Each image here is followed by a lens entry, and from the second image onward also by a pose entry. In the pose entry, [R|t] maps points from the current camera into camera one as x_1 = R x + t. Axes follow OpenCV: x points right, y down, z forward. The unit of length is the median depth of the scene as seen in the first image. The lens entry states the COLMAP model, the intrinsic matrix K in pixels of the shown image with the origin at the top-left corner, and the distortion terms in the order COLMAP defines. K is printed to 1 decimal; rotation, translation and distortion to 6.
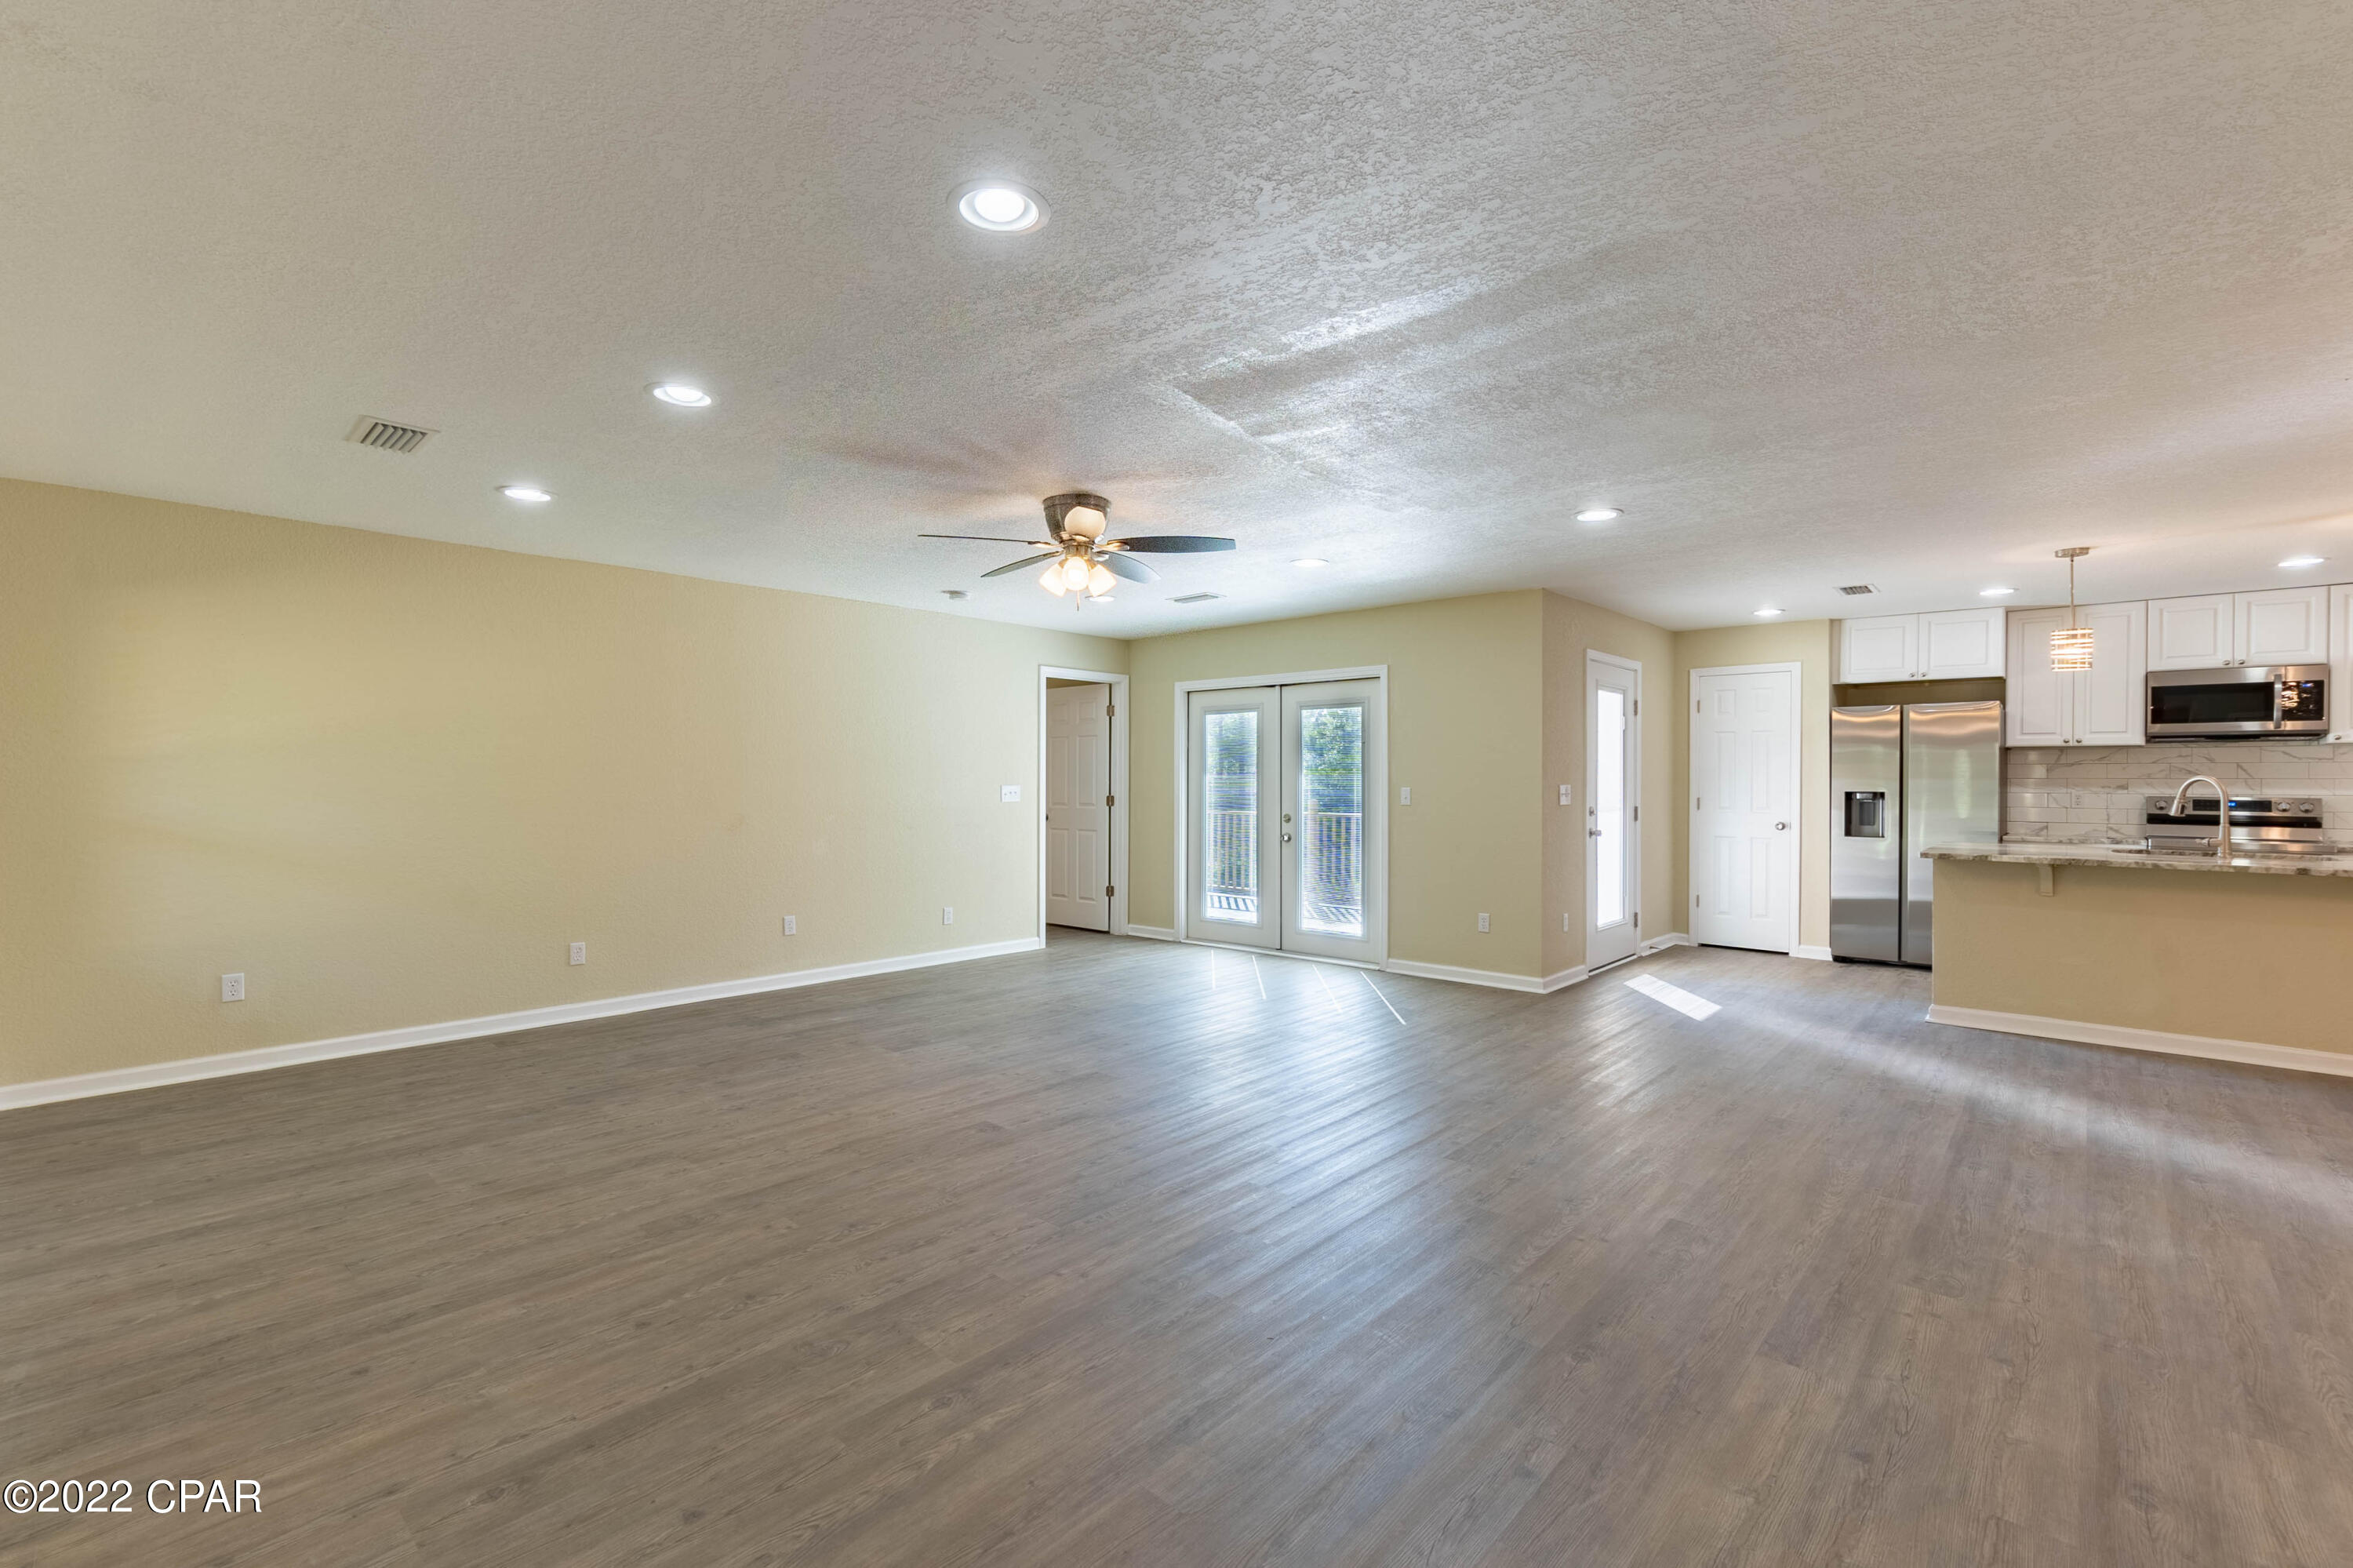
lens RADIAL K [[1022.4, 0, 1171.7], [0, 1022.4, 788.7], [0, 0, 1]] dist [-0.003997, 0.000502]
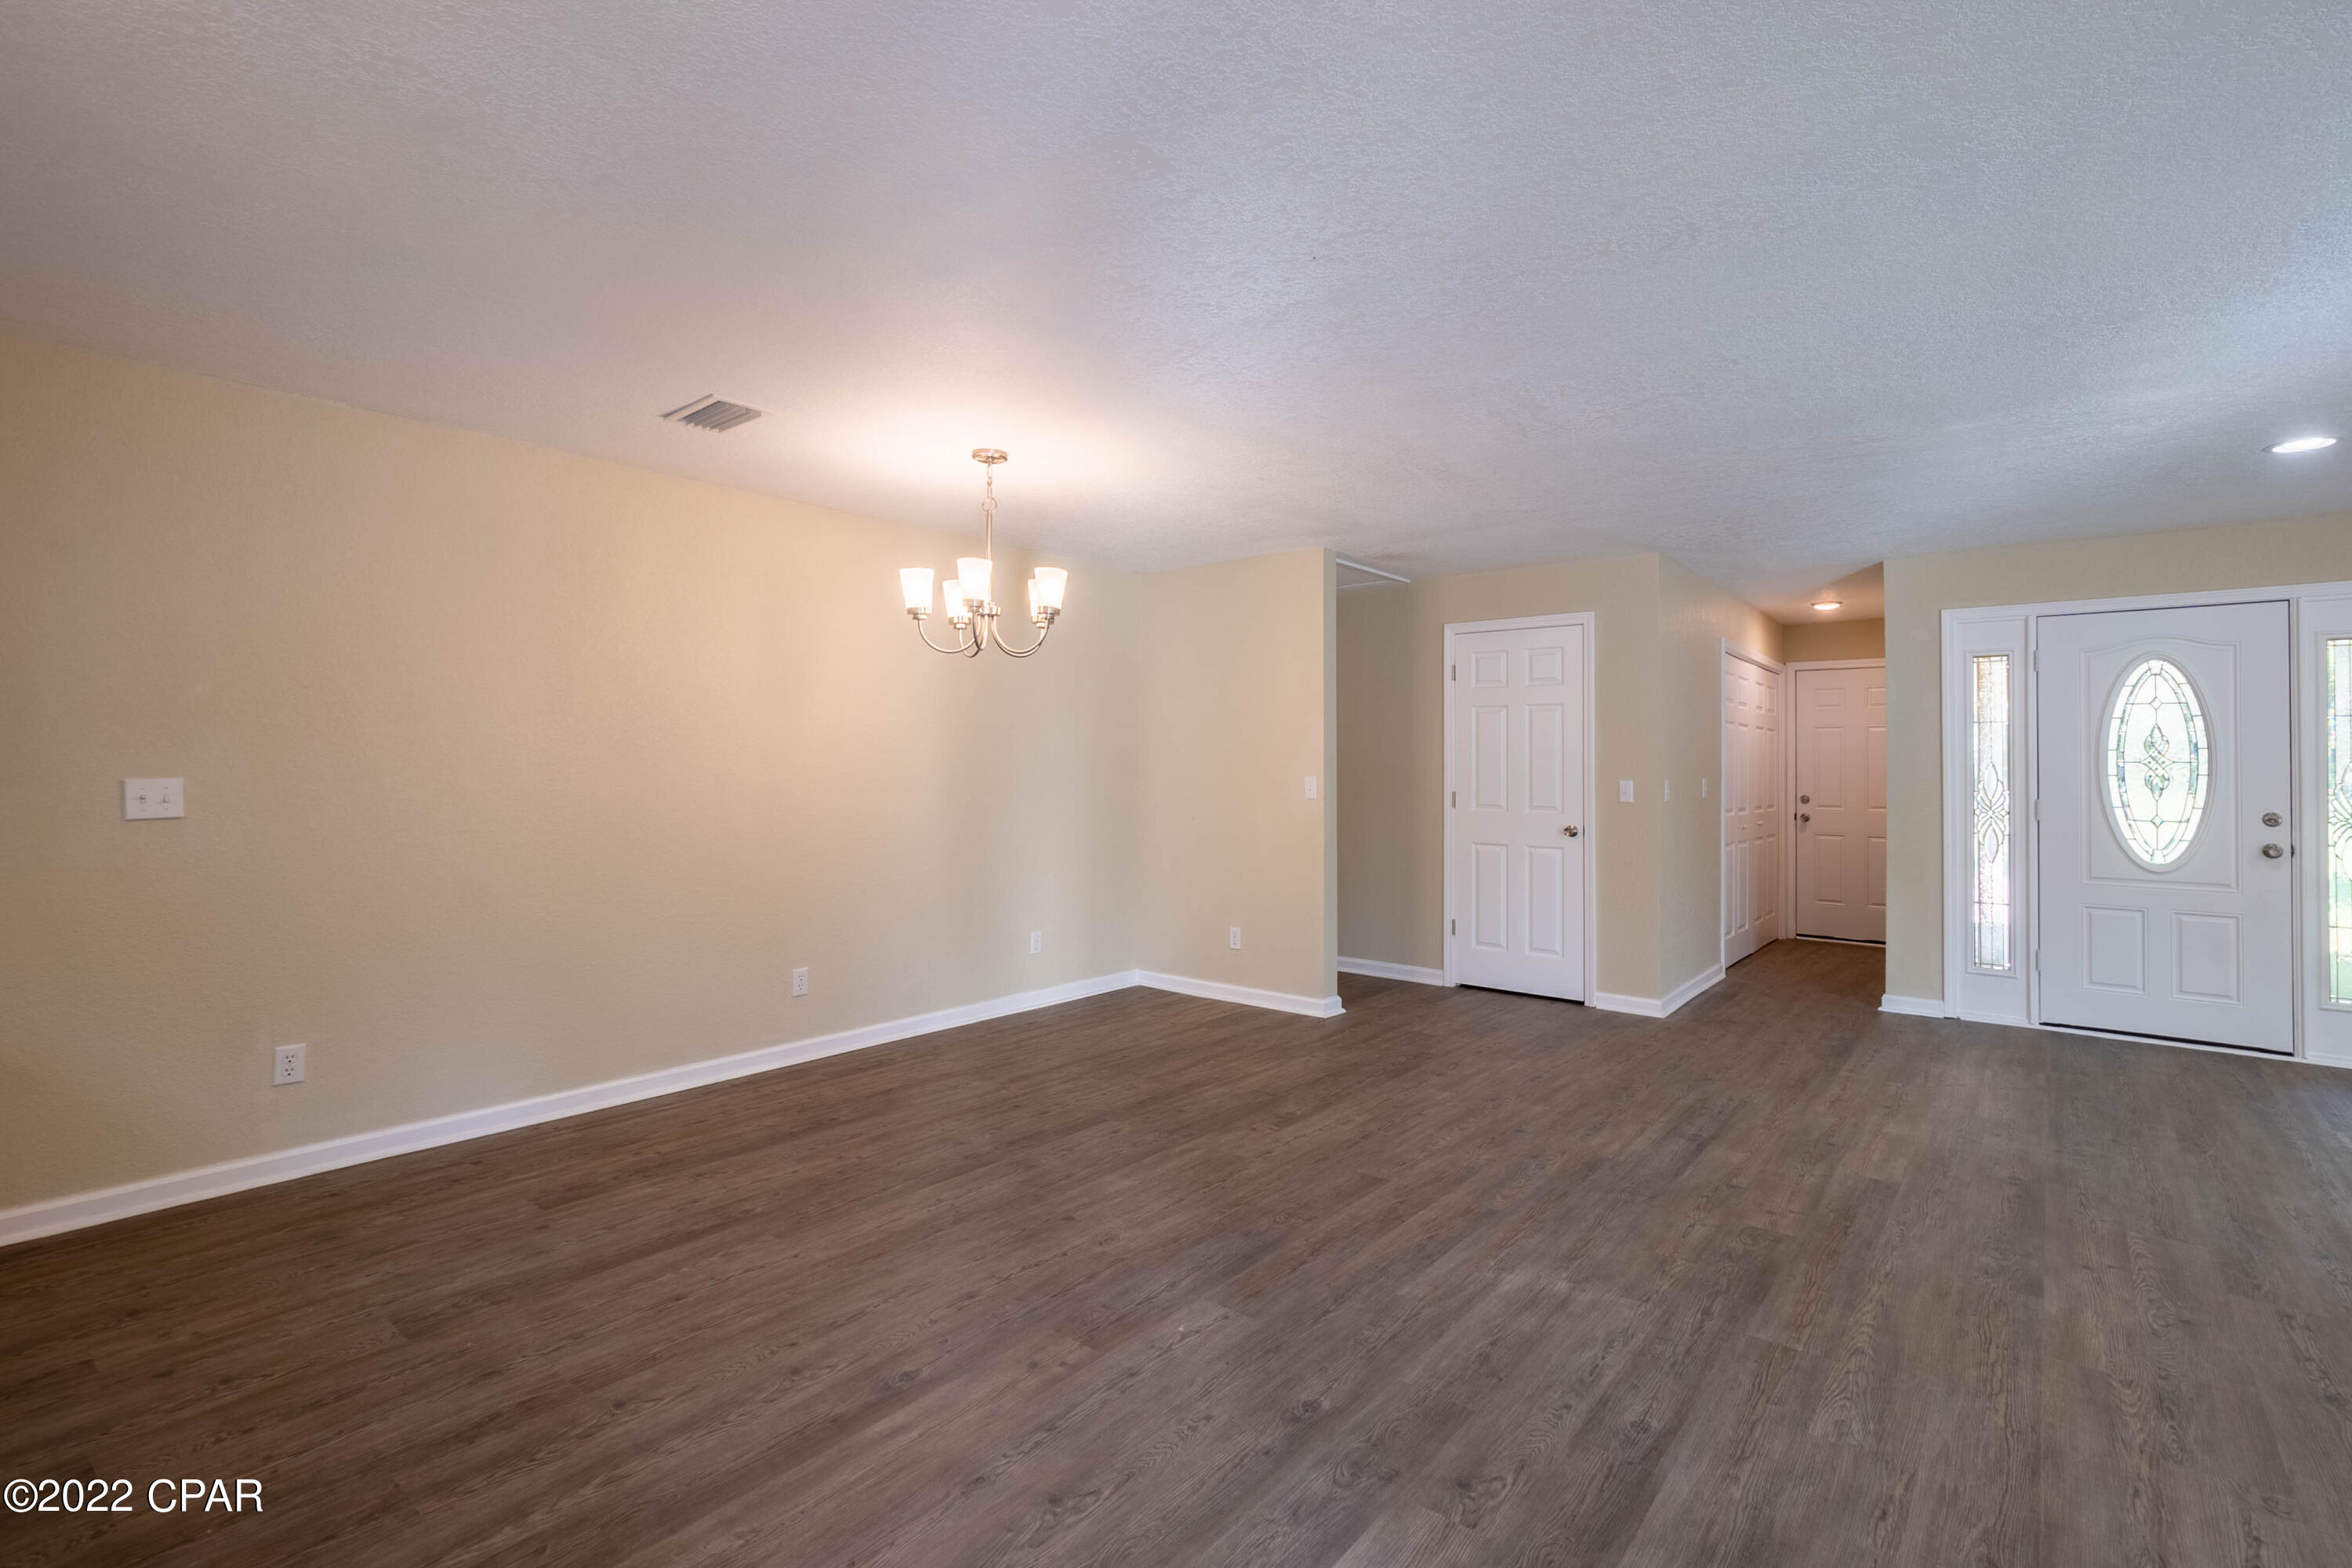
lens RADIAL K [[1059.9, 0, 1257.9], [0, 1059.9, 751.4], [0, 0, 1]] dist [-0.003314, -0.000131]
pose [[-0.996035, -0.010284, -0.088365, 0.740771], [-0.009685, 0.999927, -0.007204, -0.009370], [0.088432, -0.006319, -0.996062, 1.107774]]
